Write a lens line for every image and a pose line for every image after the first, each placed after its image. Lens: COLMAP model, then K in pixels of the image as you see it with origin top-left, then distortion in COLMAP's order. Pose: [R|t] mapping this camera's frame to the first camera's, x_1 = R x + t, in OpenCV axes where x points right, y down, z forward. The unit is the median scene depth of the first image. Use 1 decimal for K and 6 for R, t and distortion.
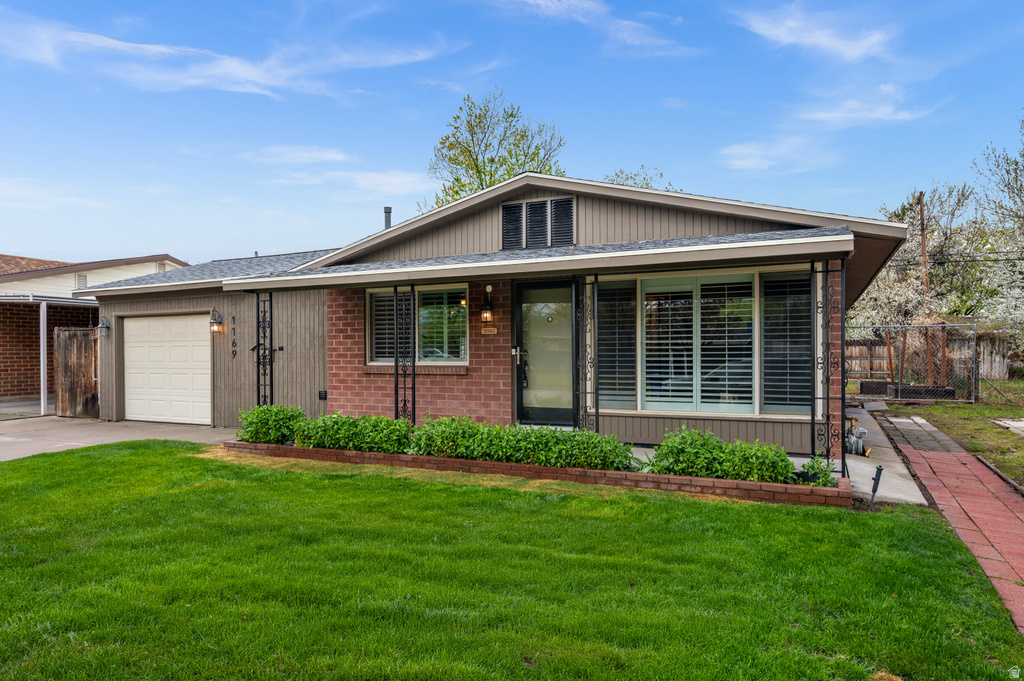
lens RADIAL K [[638.3, 0, 511.2], [0, 638.3, 342.2], [0, 0, 1]] dist [0.004003, 0.001204]
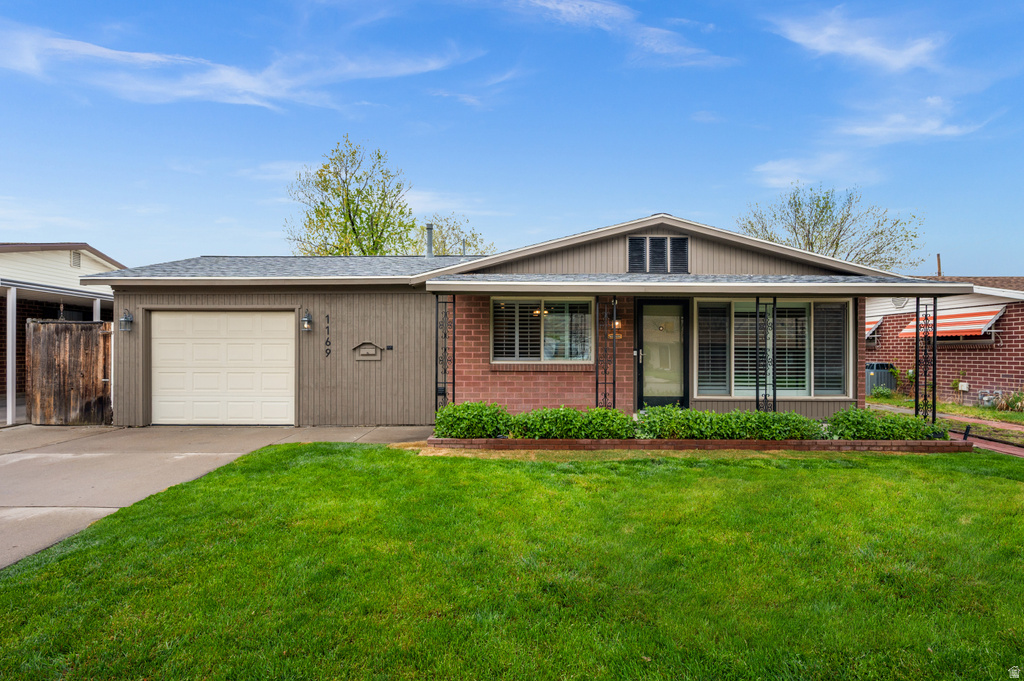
lens RADIAL K [[484.9, 0, 511.6], [0, 484.9, 345.5], [0, 0, 1]] dist [0.001542, -0.000206]
pose [[0.902546, 0.015742, 0.430305, -0.605658], [-0.015119, 0.999874, -0.004867, 0.007884], [-0.430327, -0.002113, 0.902670, 0.226372]]
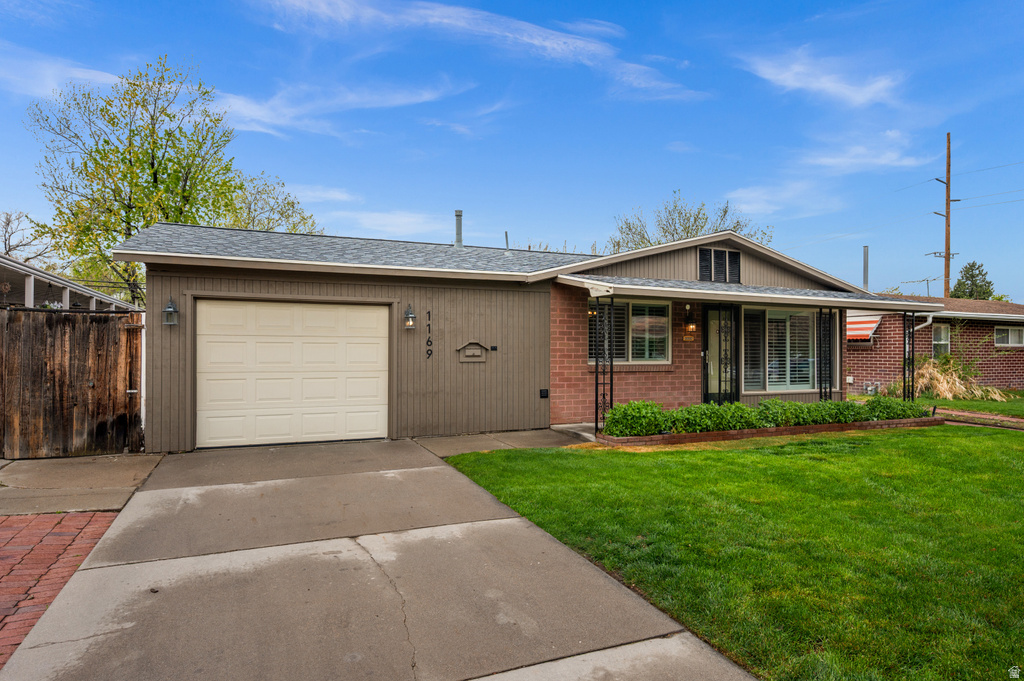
lens RADIAL K [[569.7, 0, 513.2], [0, 569.7, 343.5], [0, 0, 1]] dist [0.006220, -0.001033]
pose [[0.659155, 0.019983, 0.751741, -1.152962], [-0.019044, 0.999770, -0.009877, 0.012006], [-0.751766, -0.007806, 0.659384, 0.468993]]
